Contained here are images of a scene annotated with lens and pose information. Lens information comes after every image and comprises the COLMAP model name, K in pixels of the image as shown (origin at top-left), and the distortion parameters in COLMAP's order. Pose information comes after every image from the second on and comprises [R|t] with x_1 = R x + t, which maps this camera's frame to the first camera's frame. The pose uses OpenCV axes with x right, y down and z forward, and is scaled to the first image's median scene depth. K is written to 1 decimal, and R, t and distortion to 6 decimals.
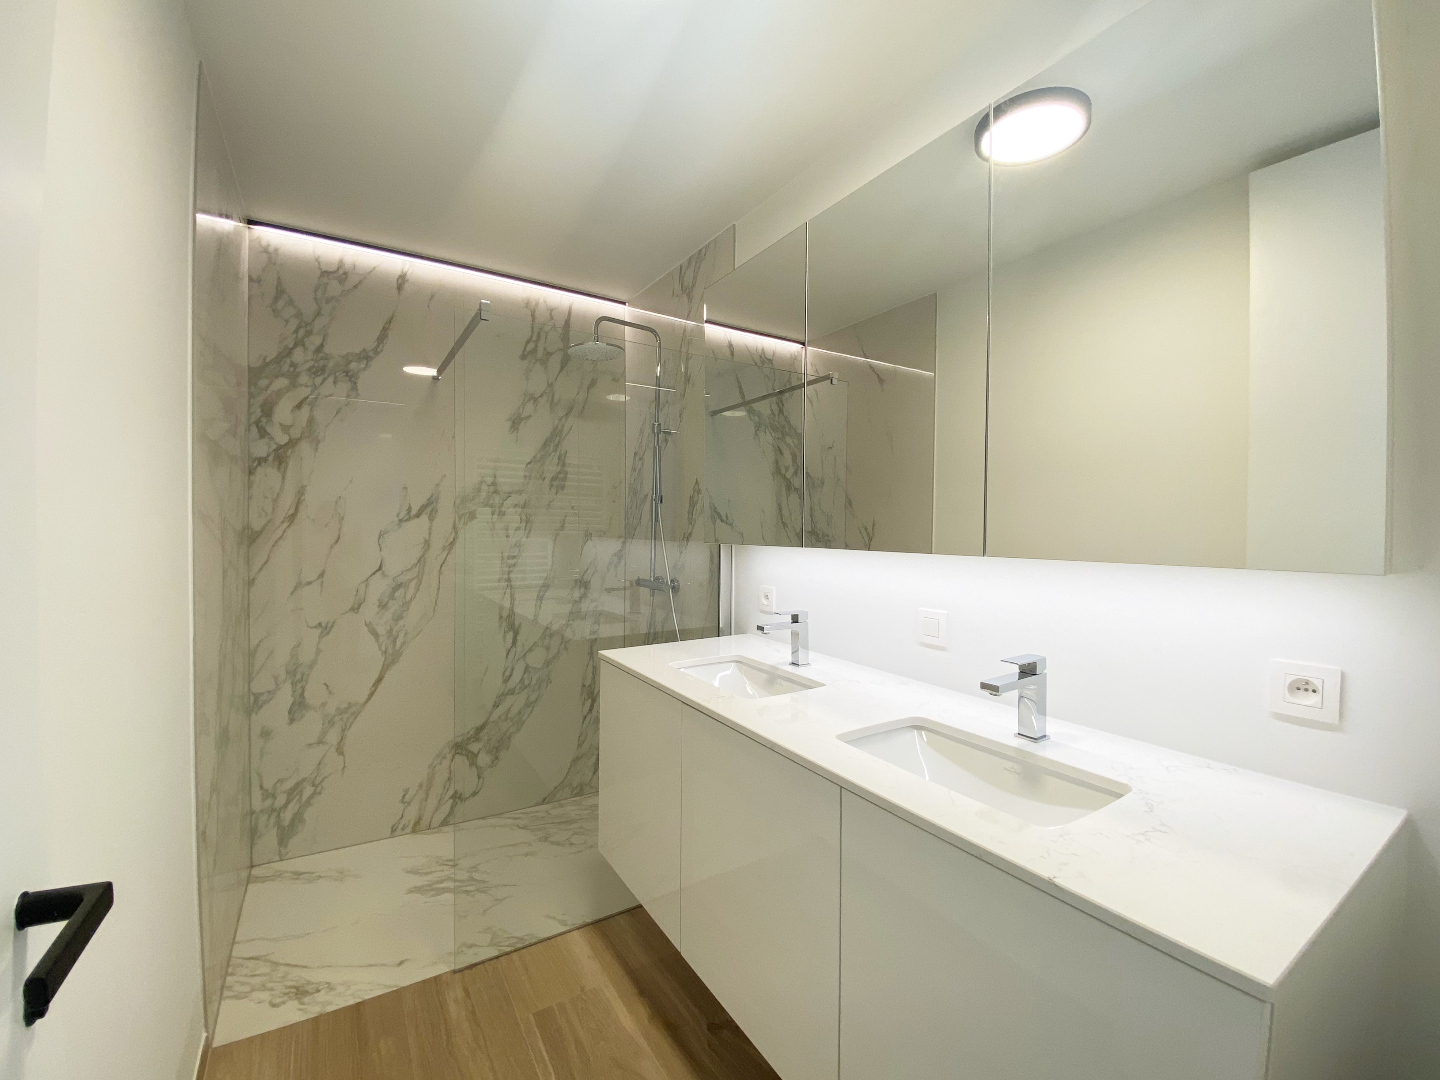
lens RADIAL K [[587.6, 0, 720.0], [0, 587.6, 540.0], [0, 0, 1]] dist [-0.000196, -0.014104]
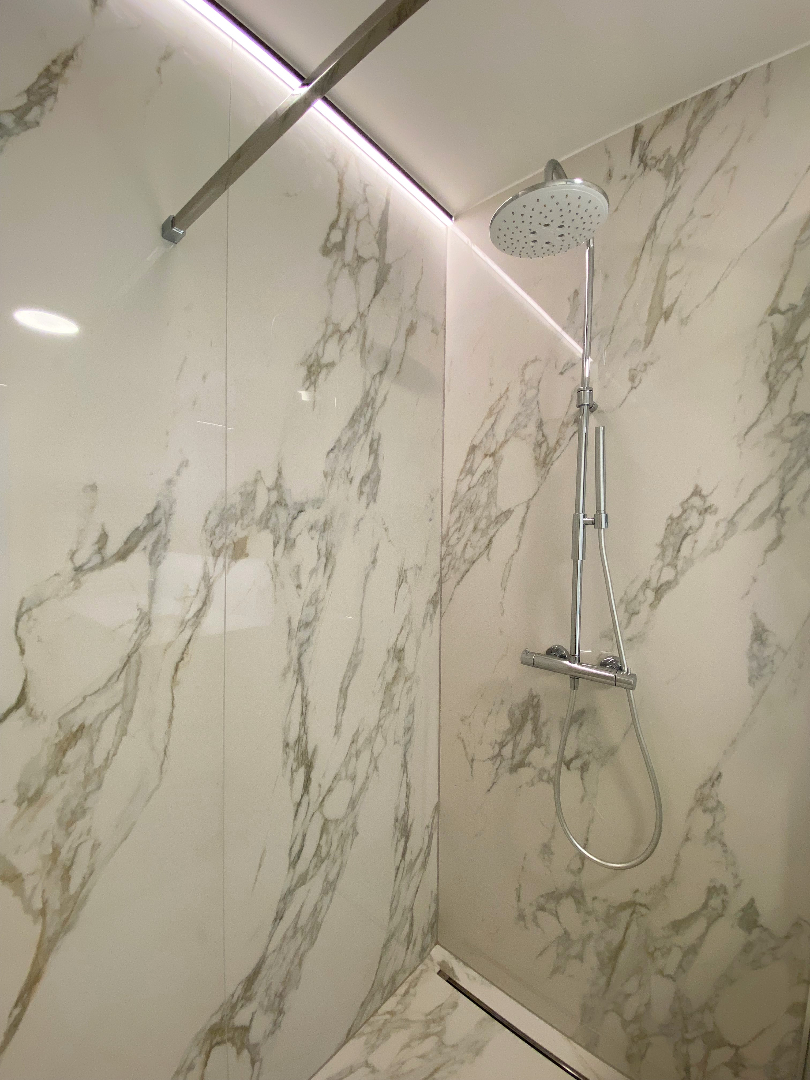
lens RADIAL K [[440.7, 0, 405.0], [0, 440.7, 540.0], [0, 0, 1]] dist [-0.000196, -0.014104]
pose [[0.963786, 0.000337, 0.266676, -0.374132], [0.000321, 0.999997, -0.002425, -0.047058], [-0.266676, 0.002422, 0.963783, 0.598396]]
